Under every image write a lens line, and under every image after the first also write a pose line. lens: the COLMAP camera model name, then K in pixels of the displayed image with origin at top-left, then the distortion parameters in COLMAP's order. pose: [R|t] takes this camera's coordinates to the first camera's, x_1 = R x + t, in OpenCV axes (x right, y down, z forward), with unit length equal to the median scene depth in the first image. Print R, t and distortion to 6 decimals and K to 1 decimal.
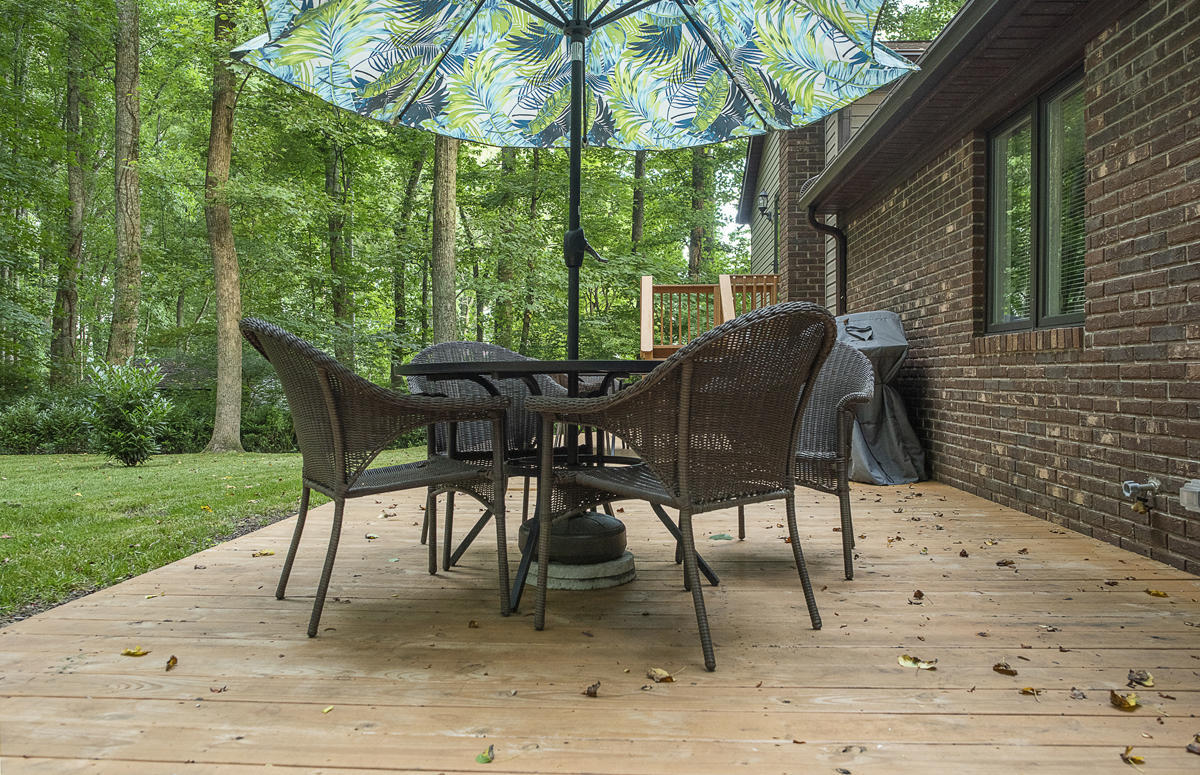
lens RADIAL K [[840.7, 0, 602.2], [0, 840.7, 387.2], [0, 0, 1]] dist [-0.041300, -0.000320]
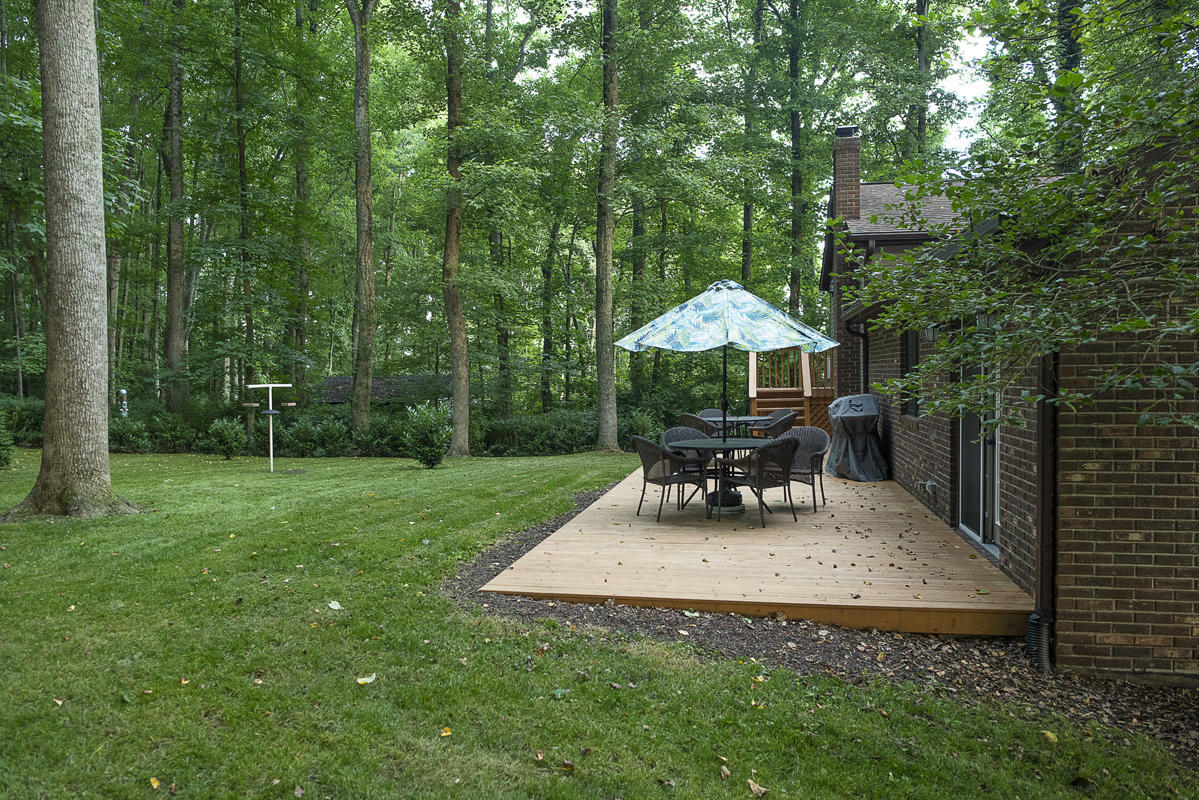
lens RADIAL K [[823.0, 0, 597.1], [0, 823.0, 395.6], [0, 0, 1]] dist [-0.035923, 0.005610]
pose [[0.990050, -0.009914, -0.140364, -0.031102], [0.012056, 0.999823, 0.014424, -0.108558], [0.140196, -0.015973, 0.989995, -0.893823]]
